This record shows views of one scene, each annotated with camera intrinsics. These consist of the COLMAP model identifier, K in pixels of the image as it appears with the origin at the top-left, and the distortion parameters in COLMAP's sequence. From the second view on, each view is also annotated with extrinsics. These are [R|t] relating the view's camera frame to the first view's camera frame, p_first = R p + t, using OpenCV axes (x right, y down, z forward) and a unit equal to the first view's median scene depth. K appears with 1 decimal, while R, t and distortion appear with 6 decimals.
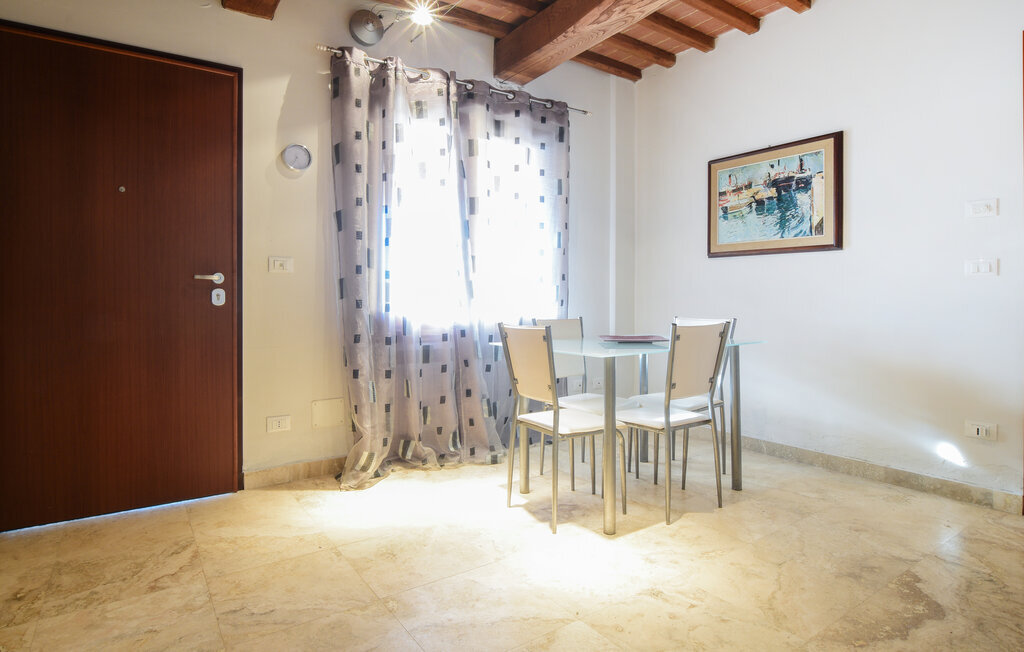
lens RADIAL K [[546.5, 0, 508.0], [0, 546.5, 297.3], [0, 0, 1]] dist [-0.014871, 0.001060]
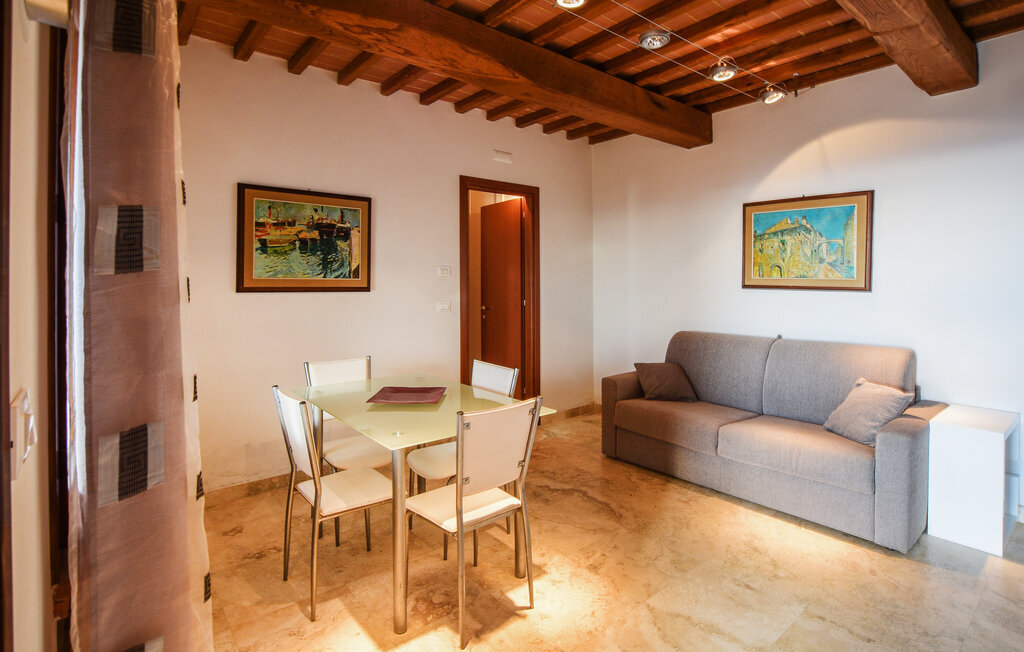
lens RADIAL K [[505.6, 0, 506.5], [0, 505.6, 277.2], [0, 0, 1]] dist [-0.024716, 0.000867]
pose [[-0.075436, 0.008315, 0.997116, -0.627063], [0.001122, 0.999965, -0.008254, -0.118679], [-0.997150, 0.000496, -0.075443, 0.827082]]
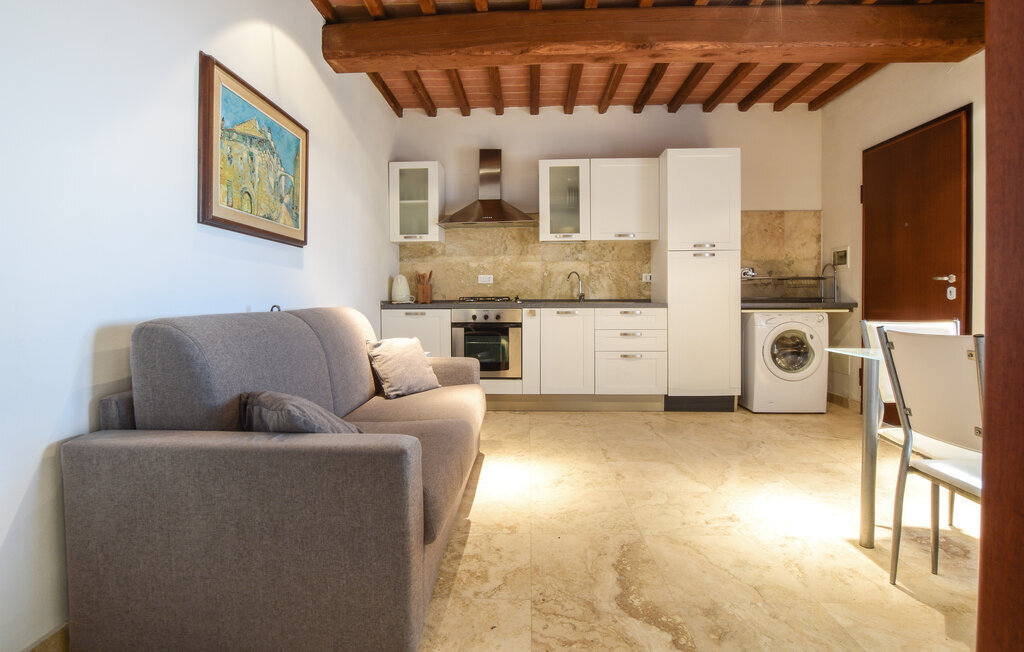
lens RADIAL K [[505.6, 0, 506.5], [0, 505.6, 277.2], [0, 0, 1]] dist [-0.024716, 0.000867]
pose [[-0.601022, -0.030535, -0.798649, 0.988398], [0.001842, 0.999214, -0.039590, 0.006111], [0.799231, -0.025266, -0.600493, 0.817921]]
